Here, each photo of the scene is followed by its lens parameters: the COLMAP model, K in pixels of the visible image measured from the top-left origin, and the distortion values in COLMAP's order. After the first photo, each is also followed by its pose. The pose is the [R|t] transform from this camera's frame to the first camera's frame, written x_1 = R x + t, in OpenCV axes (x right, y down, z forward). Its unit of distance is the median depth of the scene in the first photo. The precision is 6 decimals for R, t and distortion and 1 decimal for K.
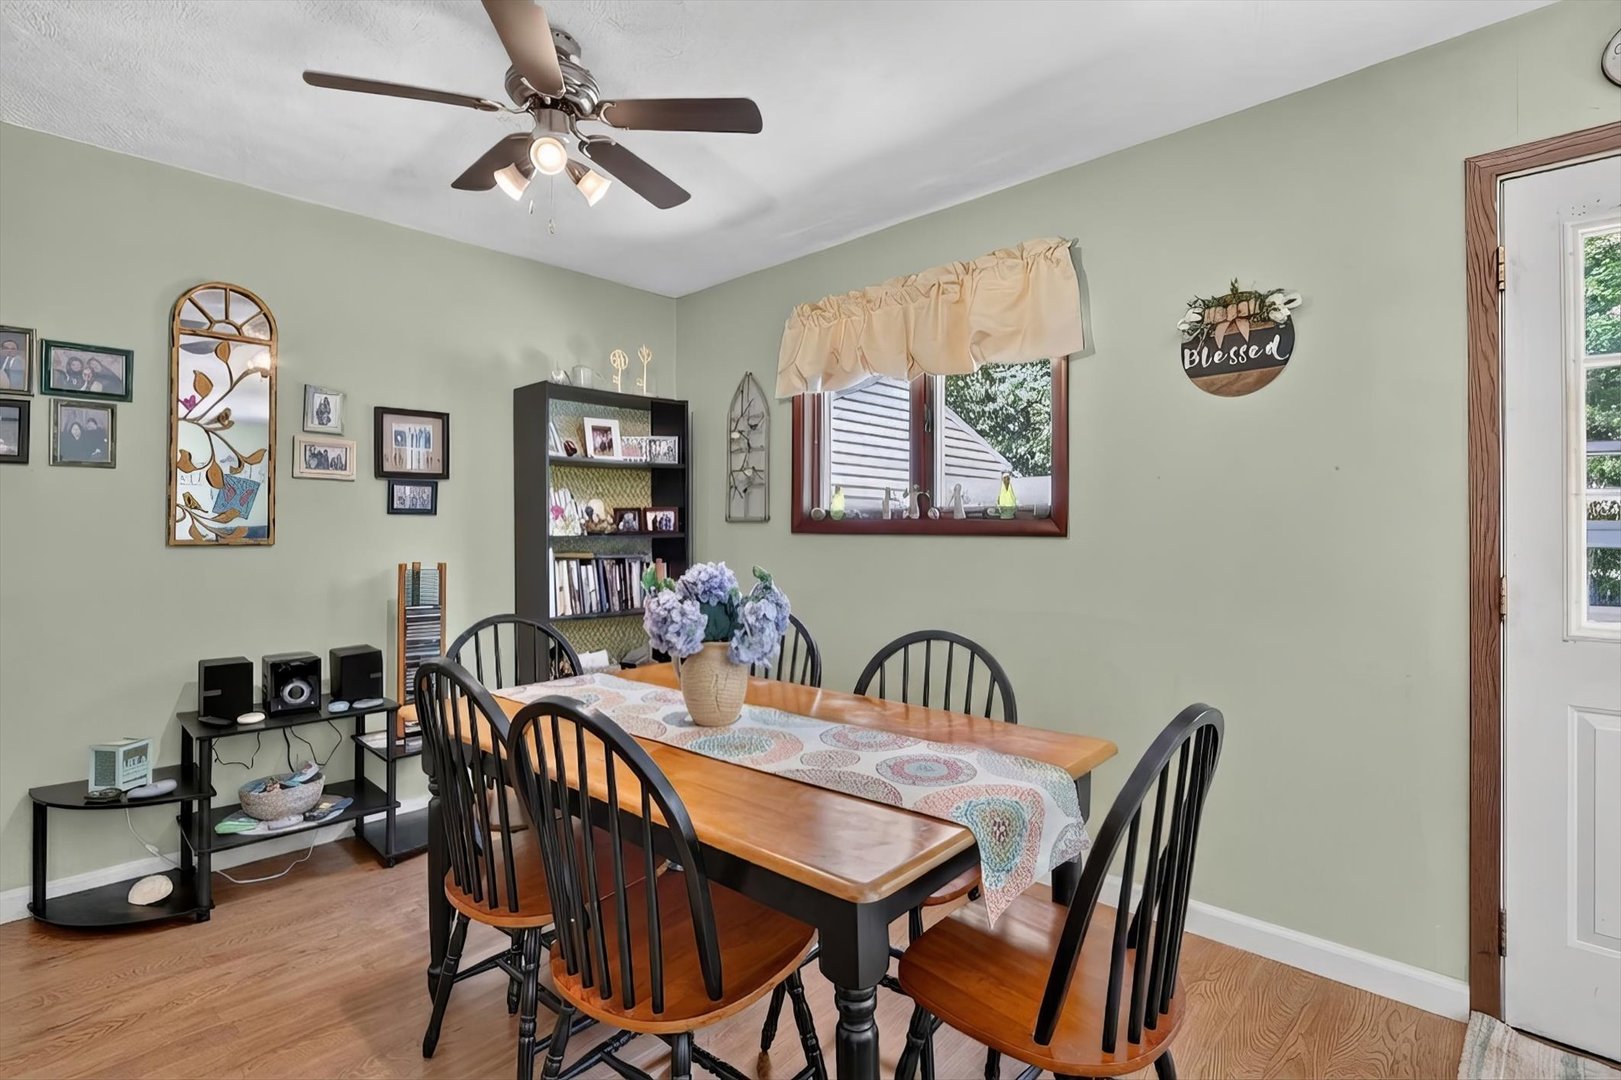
lens RADIAL K [[774.0, 0, 804.8], [0, 774.0, 519.2], [0, 0, 1]] dist [-0.014307, -0.000429]
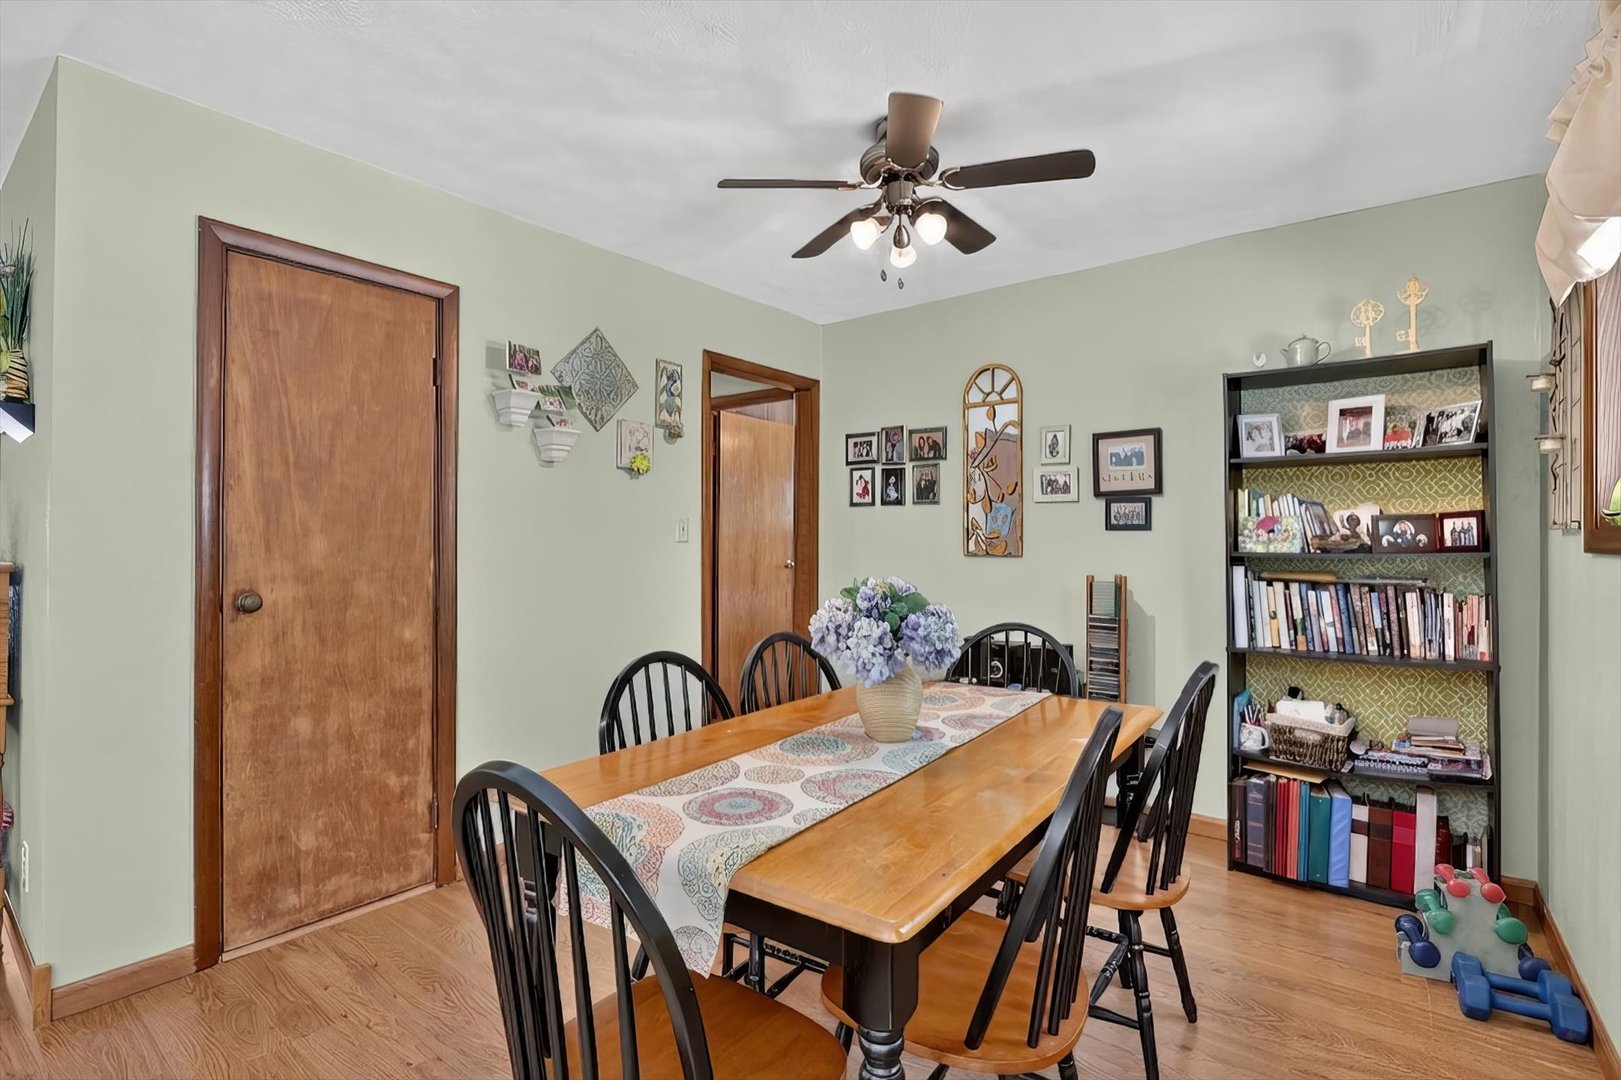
lens RADIAL K [[758.9, 0, 803.6], [0, 758.9, 537.4], [0, 0, 1]] dist [-0.020551, 0.007045]
pose [[0.085721, -0.005107, -0.996306, 0.560690], [0.006937, 0.999966, -0.004529, 0.007082], [0.996295, -0.006523, 0.085753, 0.534697]]
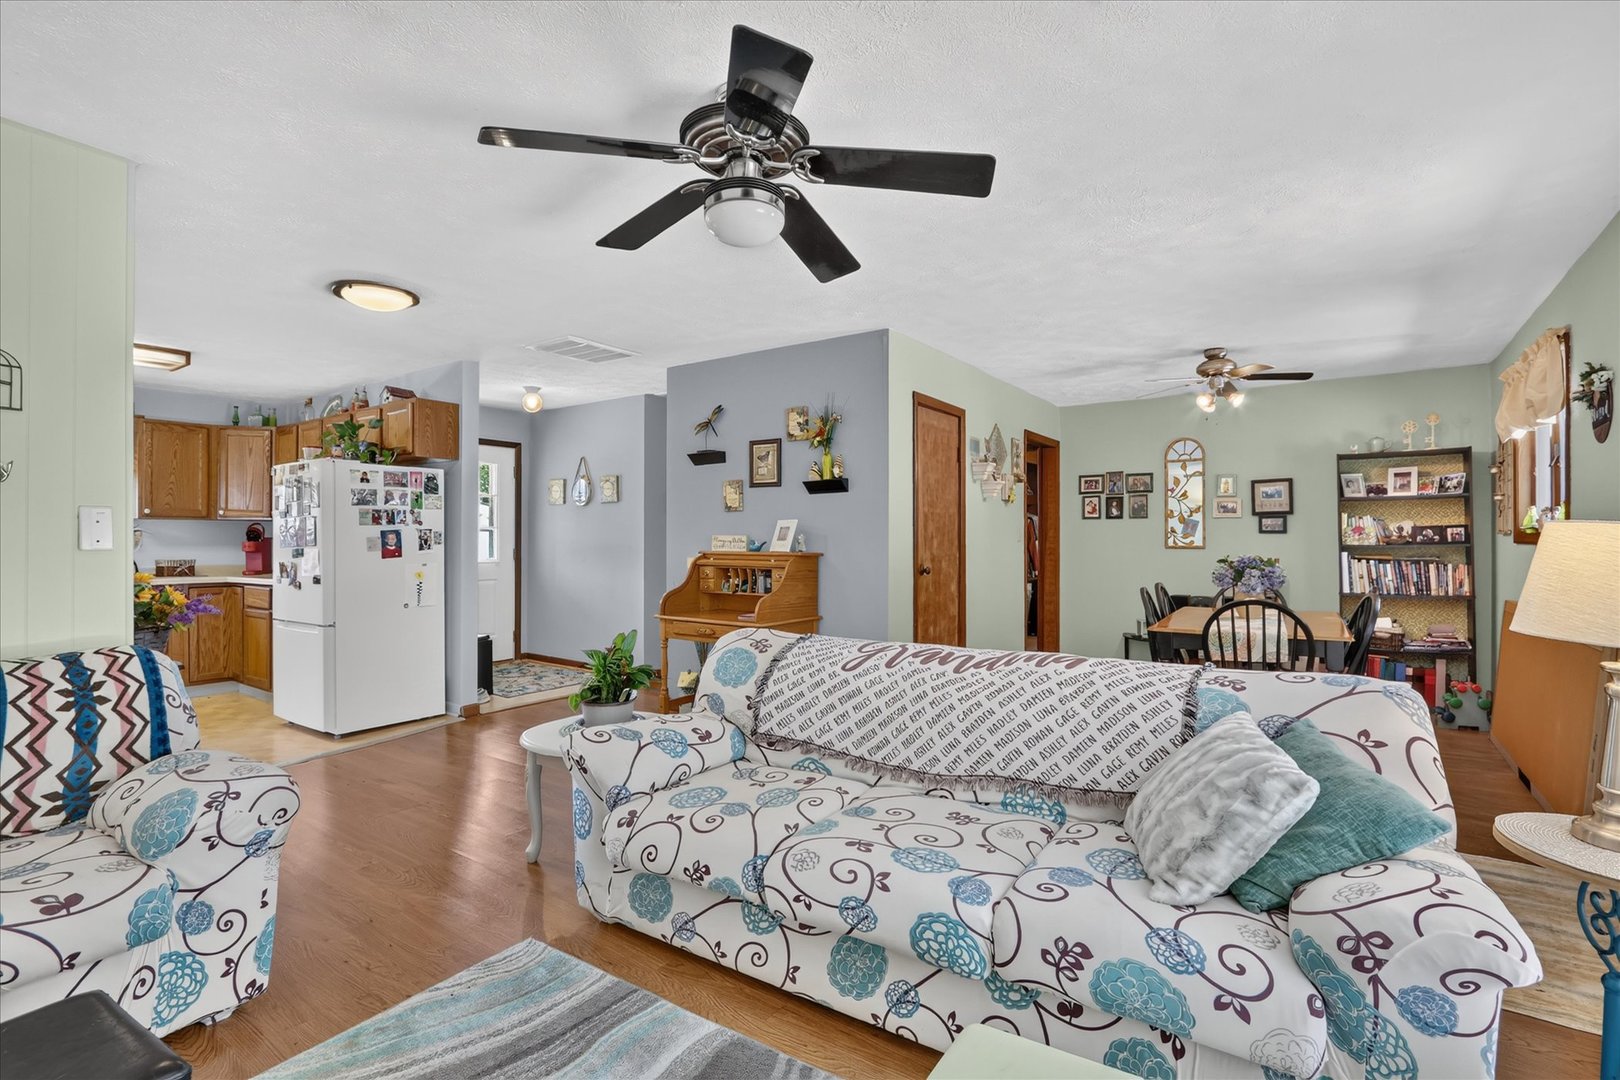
lens RADIAL K [[758.5, 0, 803.1], [0, 758.5, 537.4], [0, 0, 1]] dist [-0.020551, 0.007045]
pose [[0.131536, -0.009504, -0.991266, 1.383526], [0.010501, 0.999911, -0.008194, 0.008228], [0.991256, -0.009331, 0.131624, -0.475361]]
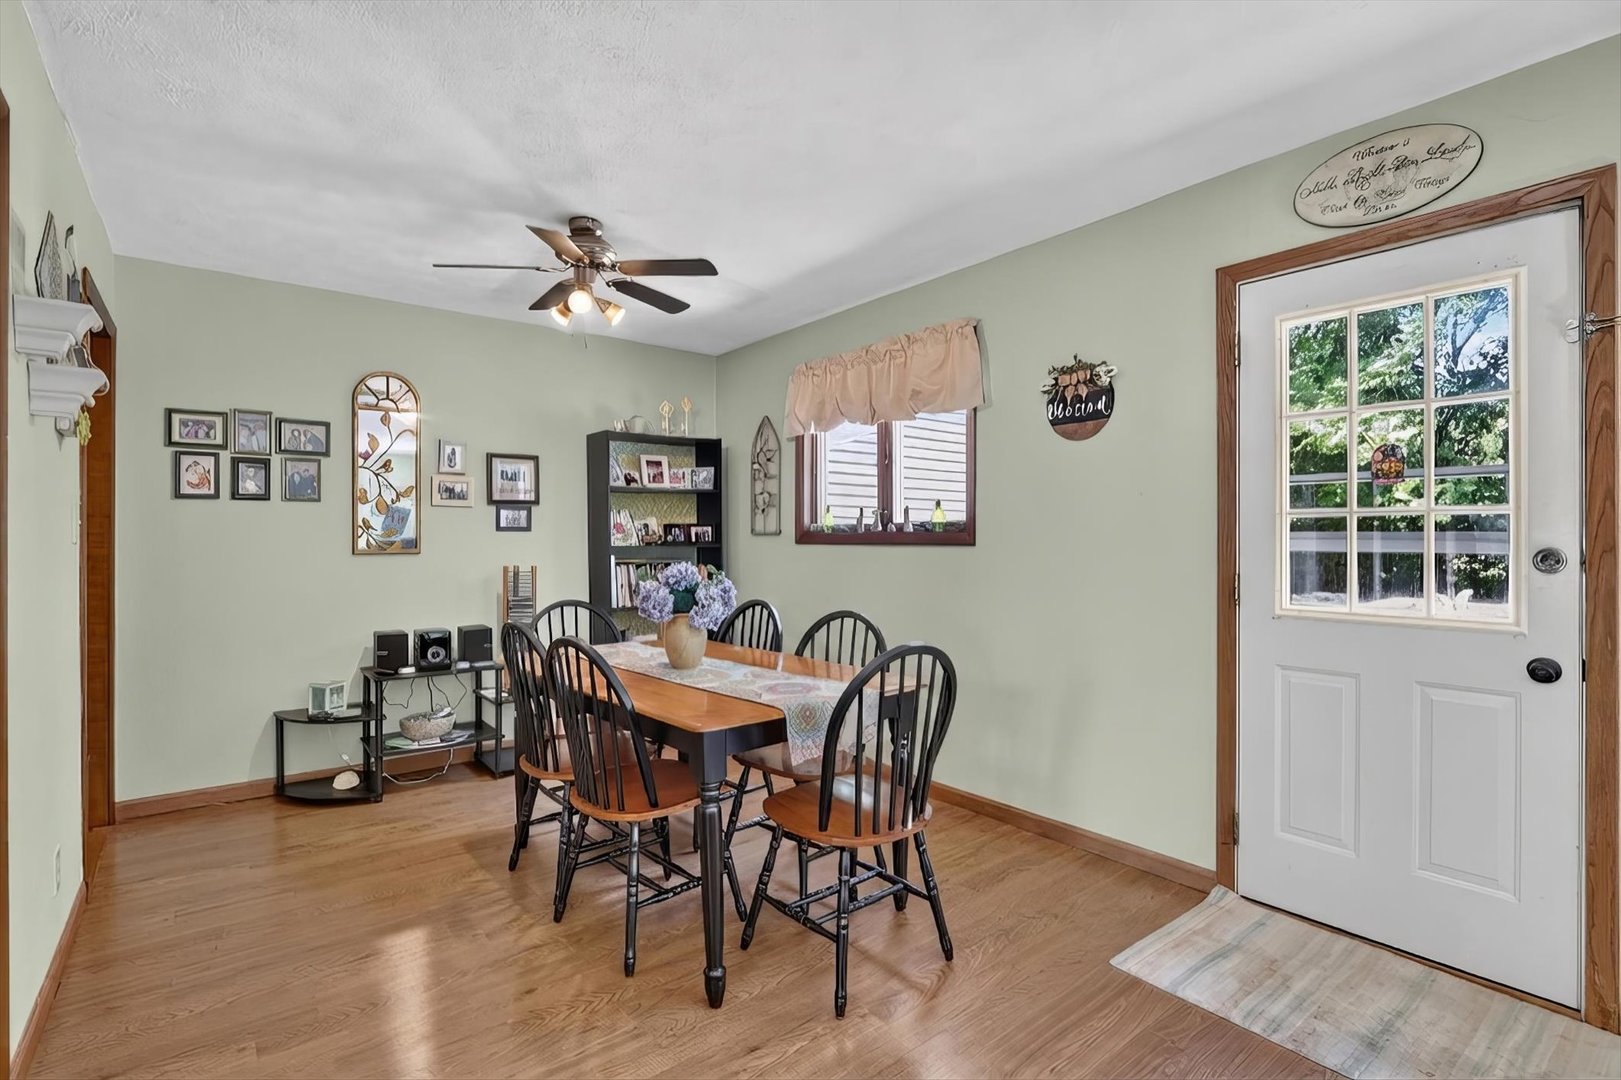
lens RADIAL K [[758.9, 0, 803.6], [0, 758.9, 537.4], [0, 0, 1]] dist [-0.020551, 0.007045]
pose [[0.990980, -0.004844, -0.133920, 0.205154], [0.006172, 0.999936, 0.009499, -0.004665], [0.133866, -0.010240, 0.990947, -0.297135]]
